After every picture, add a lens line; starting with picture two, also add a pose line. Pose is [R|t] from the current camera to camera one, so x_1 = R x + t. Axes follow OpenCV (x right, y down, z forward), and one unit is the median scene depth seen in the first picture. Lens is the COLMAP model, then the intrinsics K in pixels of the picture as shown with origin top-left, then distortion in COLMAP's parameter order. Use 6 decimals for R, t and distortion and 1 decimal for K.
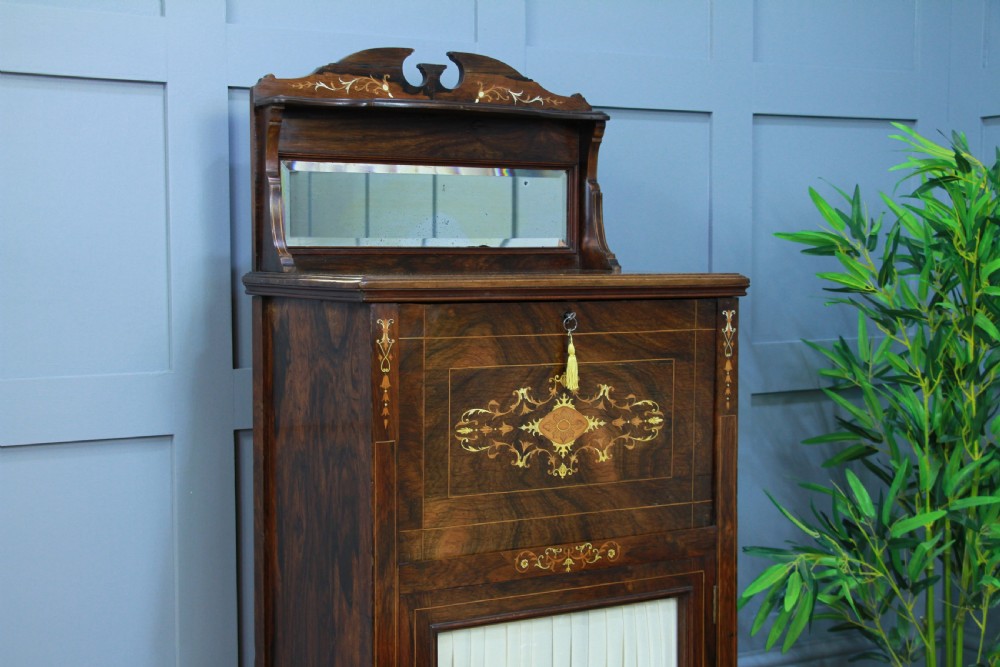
lens RADIAL K [[1532.8, 0, 499.0], [0, 1532.8, 336.9], [0, 0, 1]] dist [0.030171, 0.058326]
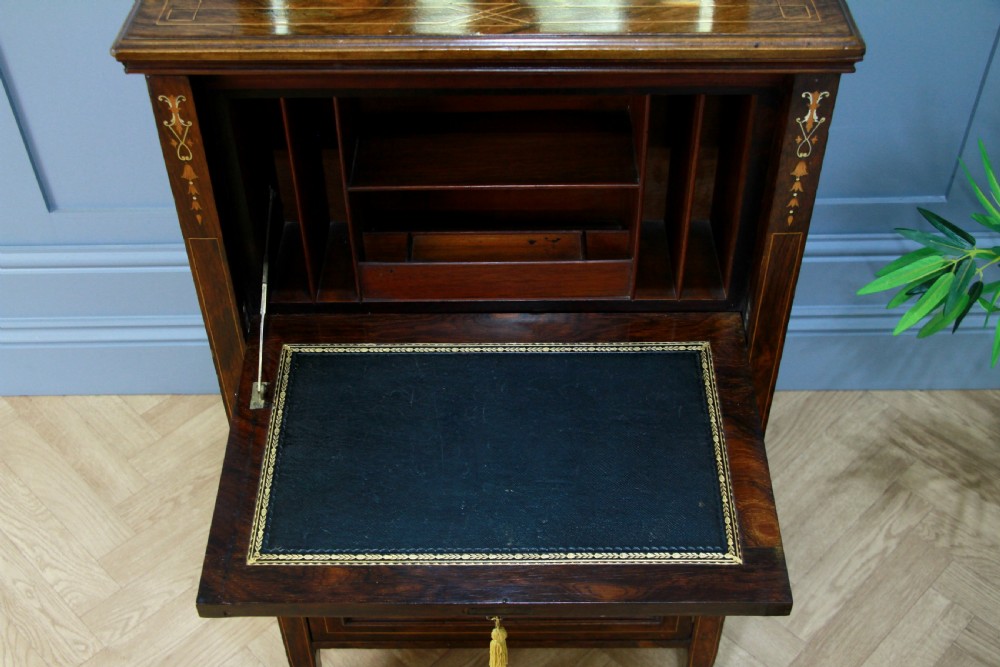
lens RADIAL K [[1166.7, 0, 497.9], [0, 1166.7, 333.0], [0, 0, 1]] dist [-0.013271, 0.064020]
pose [[0.859878, 0.341135, -0.379785, 0.259465], [-0.020143, 0.766041, 0.642476, -0.244075], [0.510101, -0.544802, 0.665573, 0.618263]]
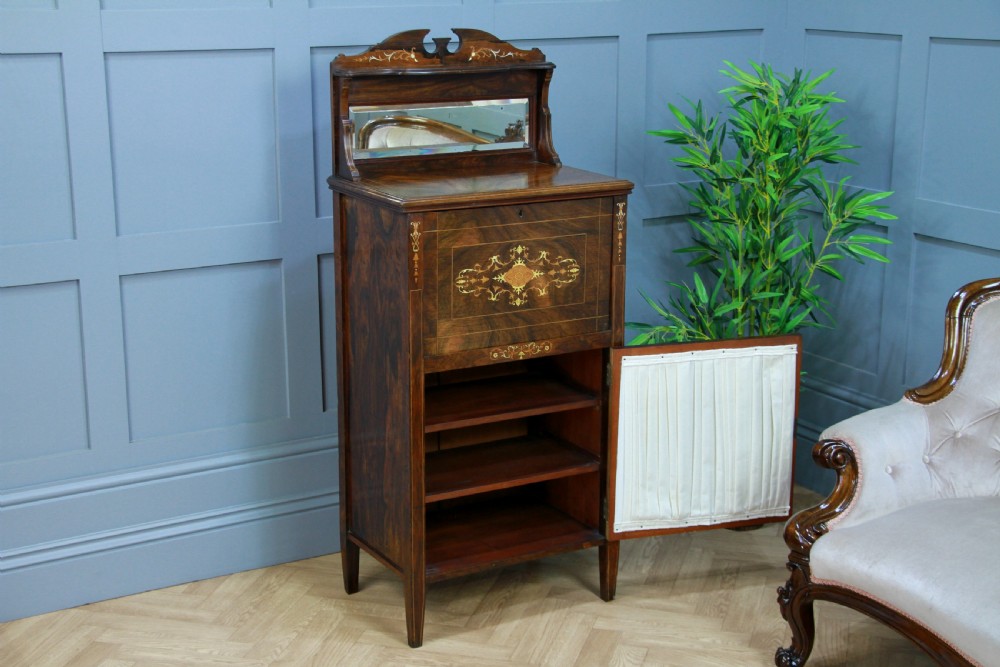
lens RADIAL K [[1562.3, 0, 500.2], [0, 1562.3, 335.2], [0, 0, 1]] dist [0.097790, 0.103687]
pose [[0.999946, 0.006041, -0.008497, 0.036190], [-0.004351, 0.982461, 0.186419, -0.201612], [0.009474, -0.186372, 0.982434, -0.726290]]
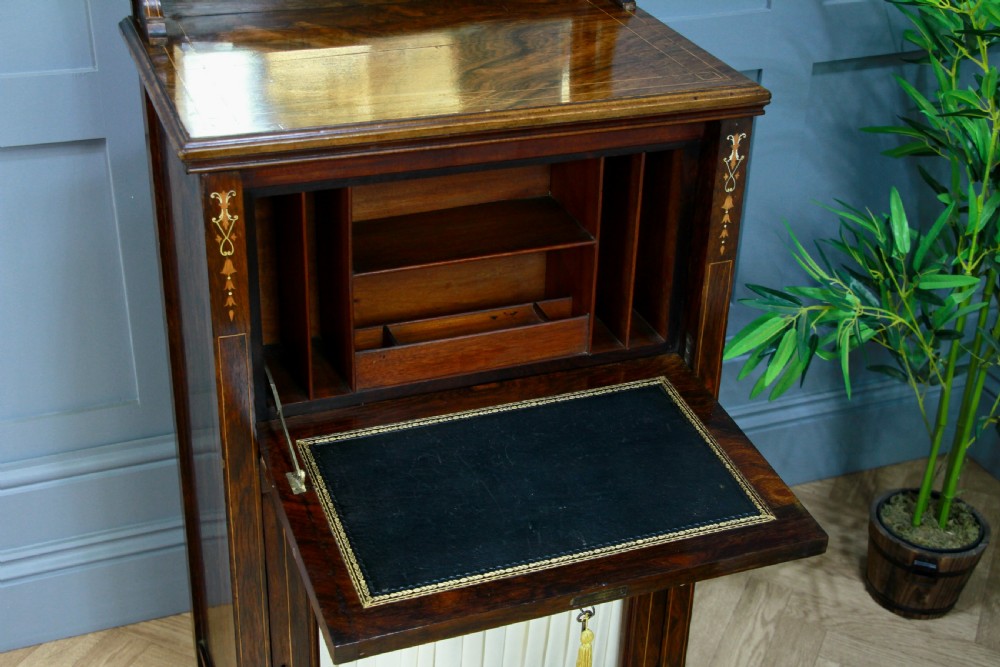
lens RADIAL K [[1397.8, 0, 500.3], [0, 1397.8, 335.2], [0, 0, 1]] dist [0.072374, 0.038400]
pose [[0.985029, 0.110397, -0.132399, 0.144845], [-0.042319, 0.899394, 0.435086, -0.231734], [0.167111, -0.422970, 0.890601, 0.352163]]
